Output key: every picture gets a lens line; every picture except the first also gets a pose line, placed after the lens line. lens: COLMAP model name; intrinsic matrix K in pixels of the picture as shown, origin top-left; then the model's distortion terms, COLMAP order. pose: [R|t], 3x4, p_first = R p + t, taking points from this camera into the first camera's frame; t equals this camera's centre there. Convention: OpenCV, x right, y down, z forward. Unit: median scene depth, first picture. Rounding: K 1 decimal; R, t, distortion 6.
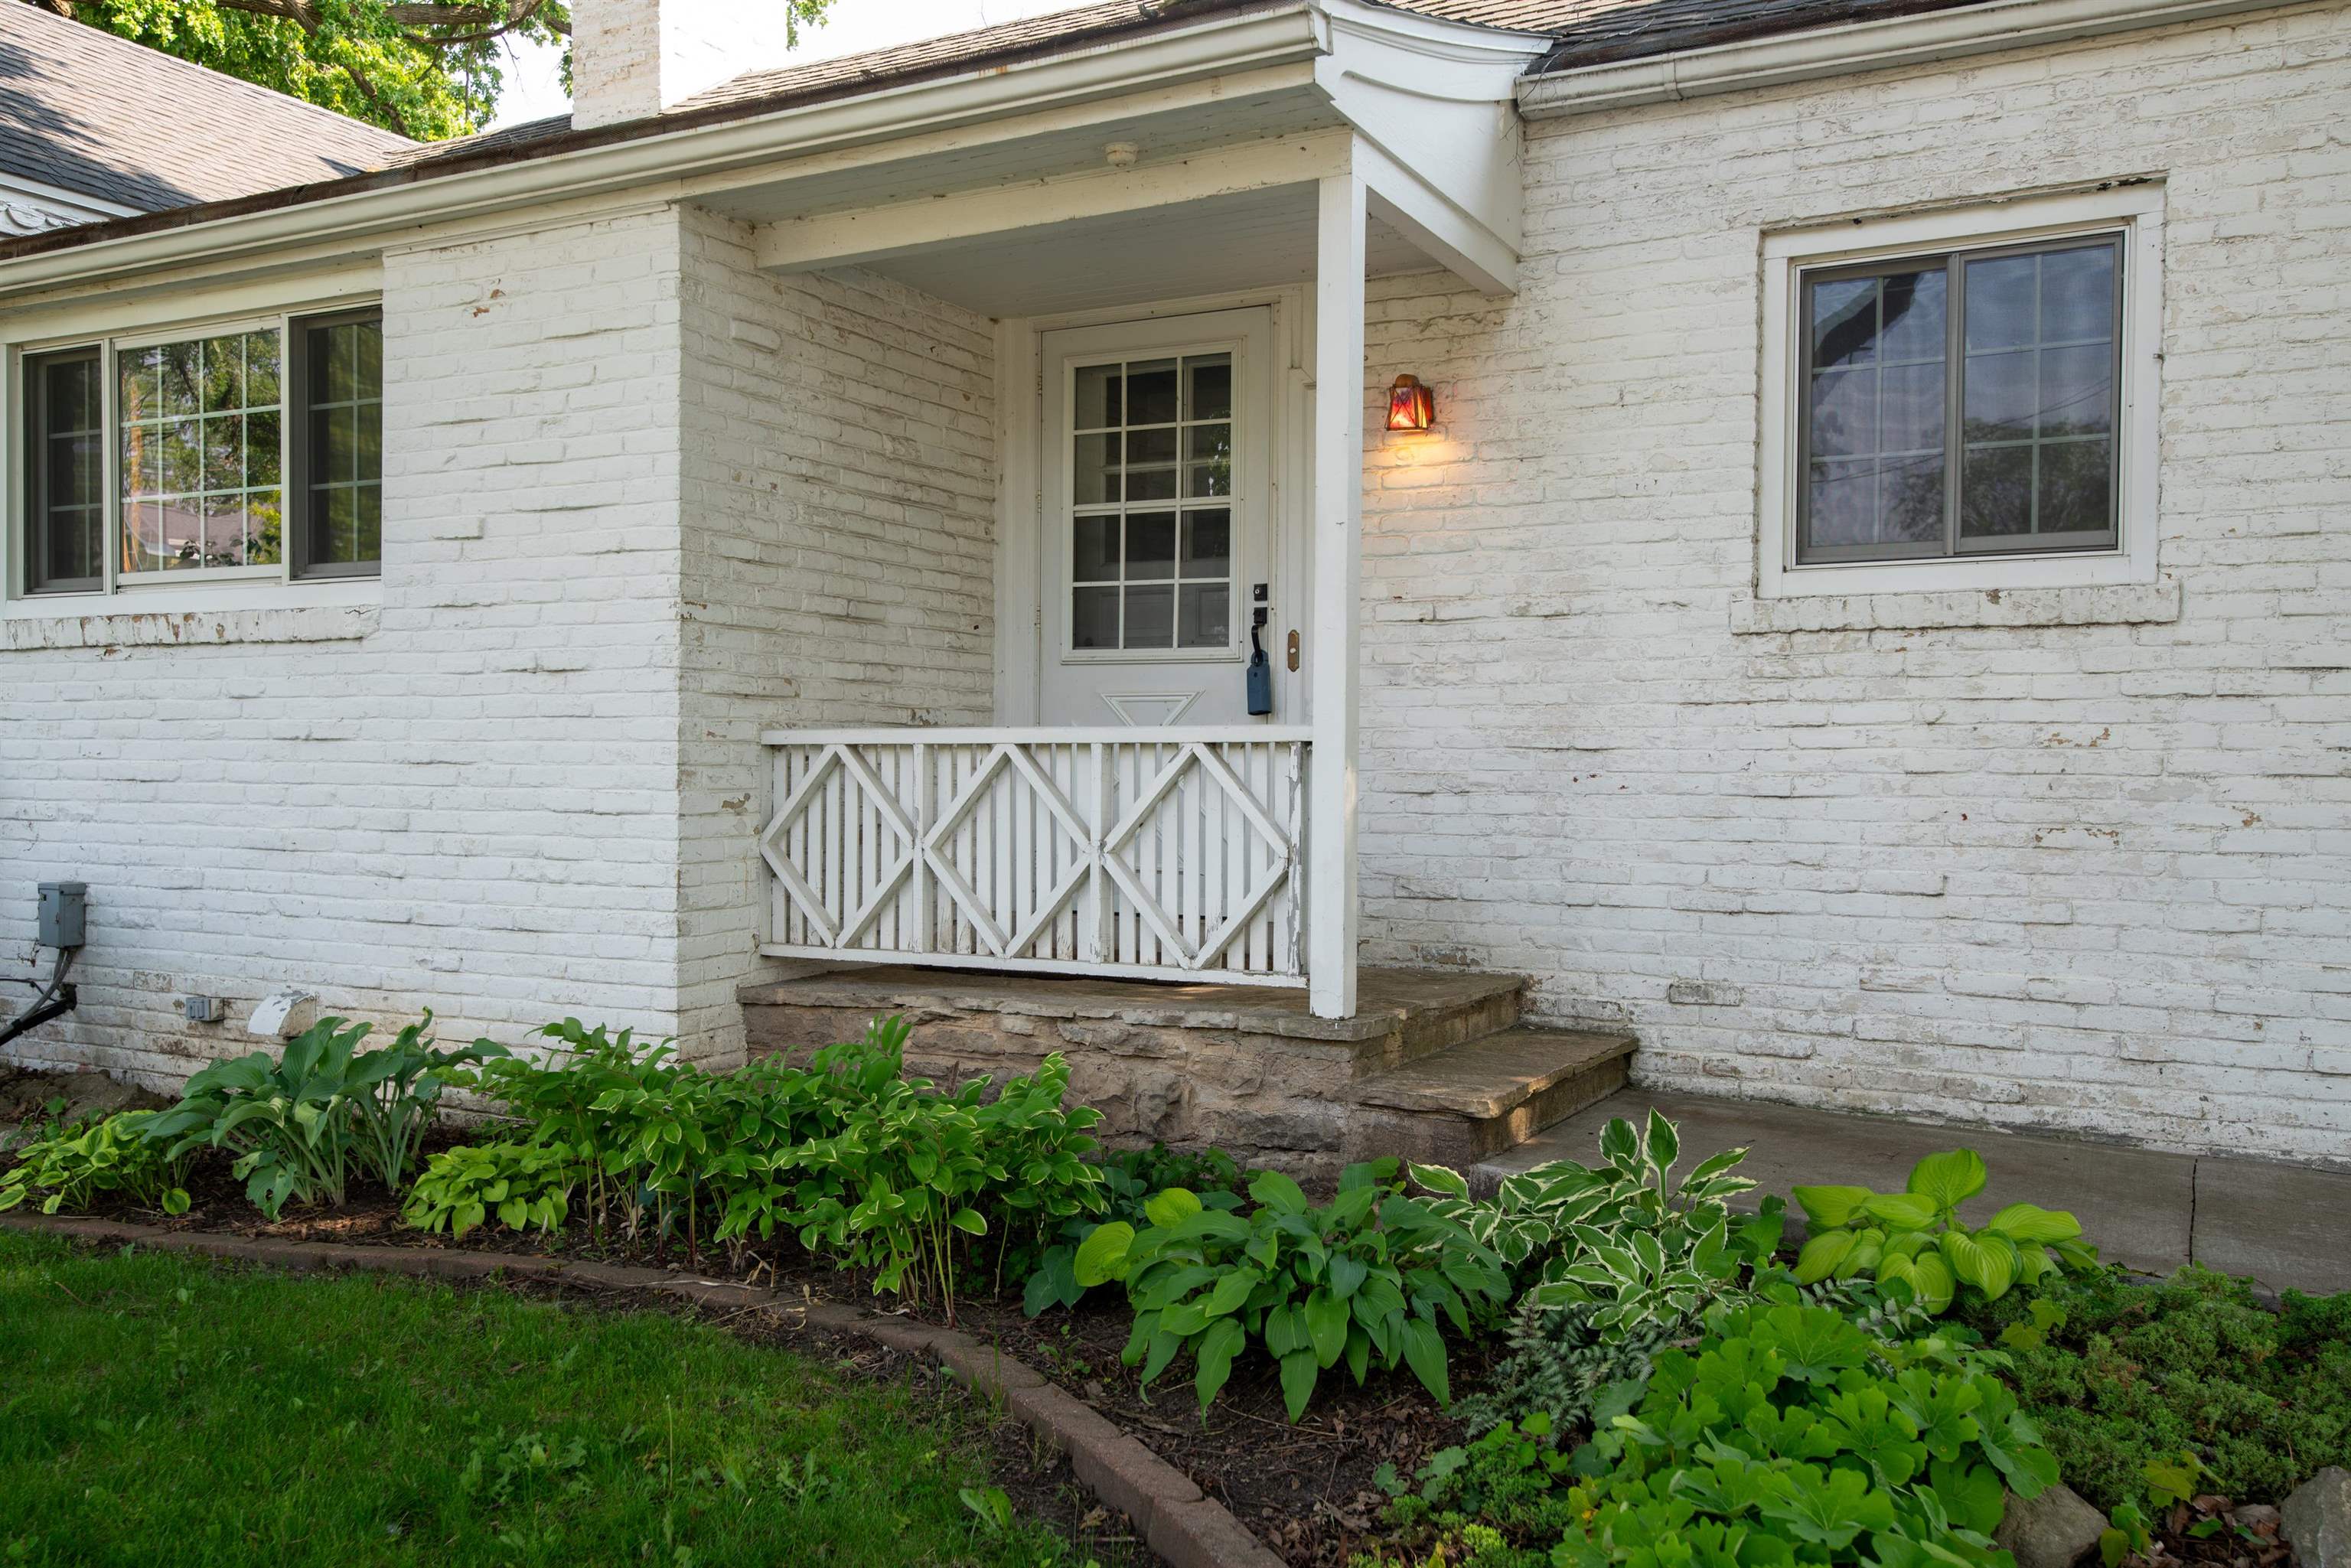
lens RADIAL K [[1851.8, 0, 1169.7], [0, 1851.8, 782.8], [0, 0, 1]] dist [0.011790, 0.001893]
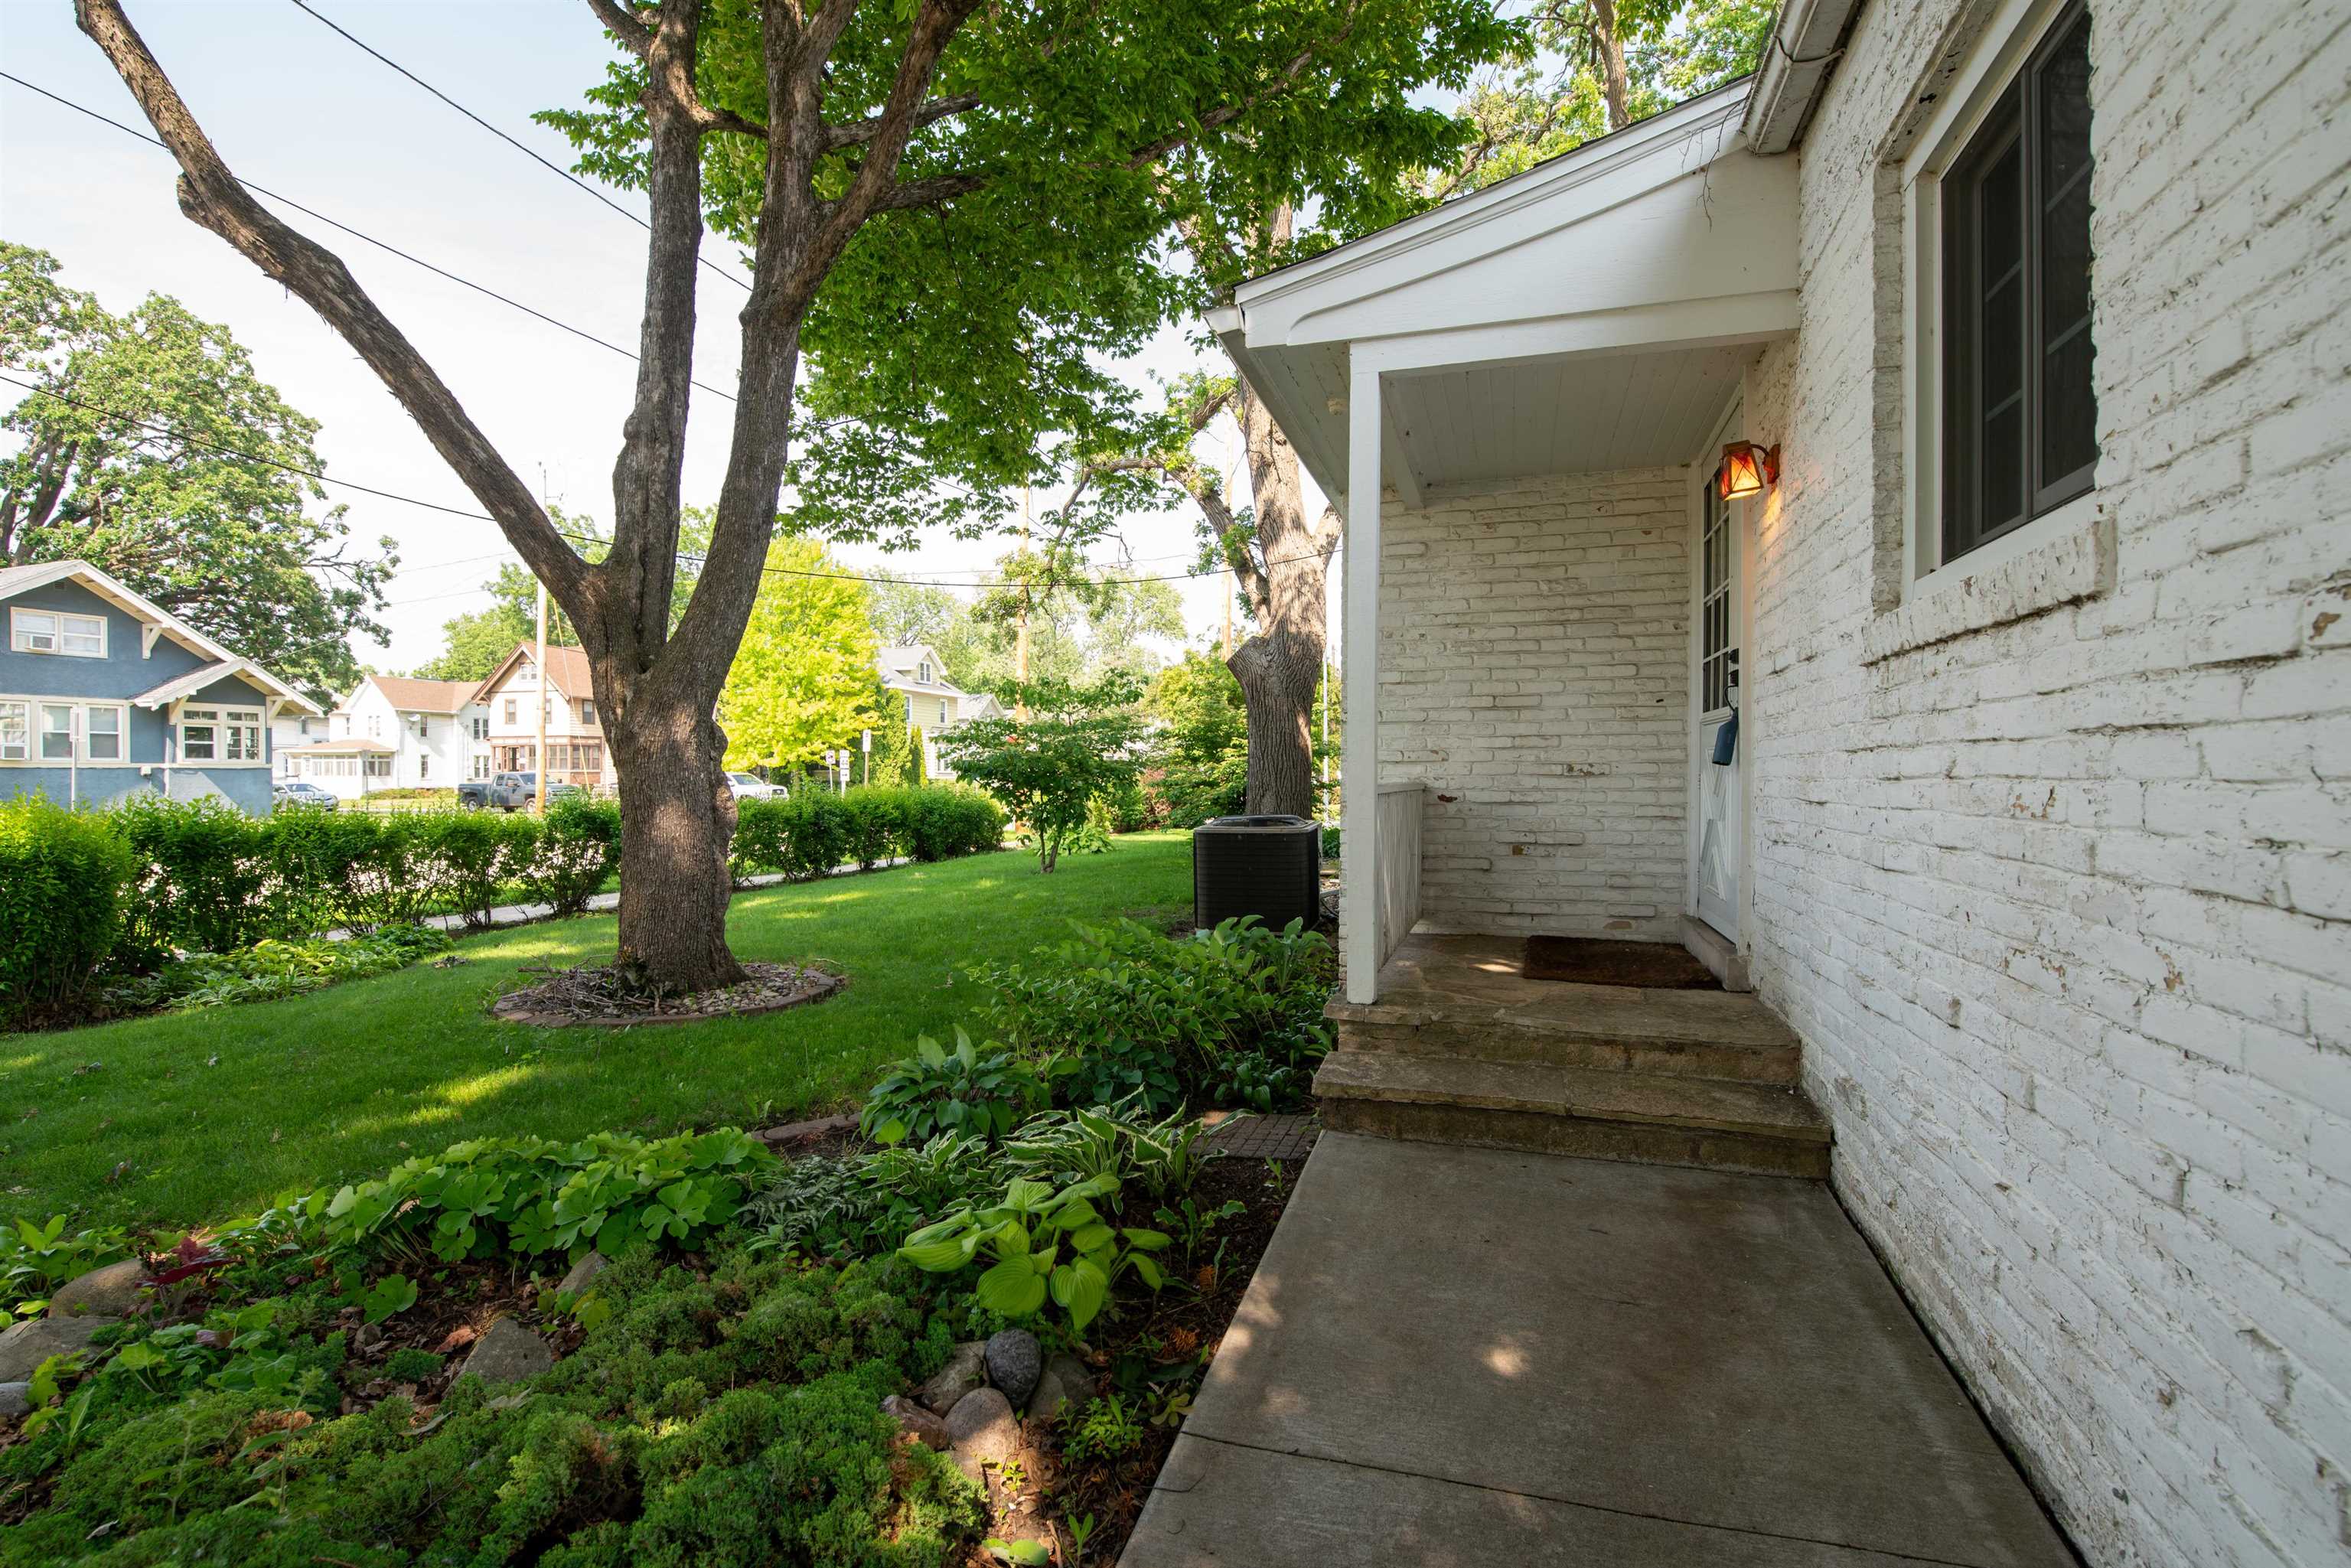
lens RADIAL K [[1090.4, 0, 1169.8], [0, 1090.4, 778.4], [0, 0, 1]] dist [-0.020472, -0.000842]
pose [[0.179220, -0.001886, -0.983807, 0.654335], [-0.010146, 0.999941, -0.003766, -0.023497], [0.983757, 0.010657, 0.179191, 0.555324]]
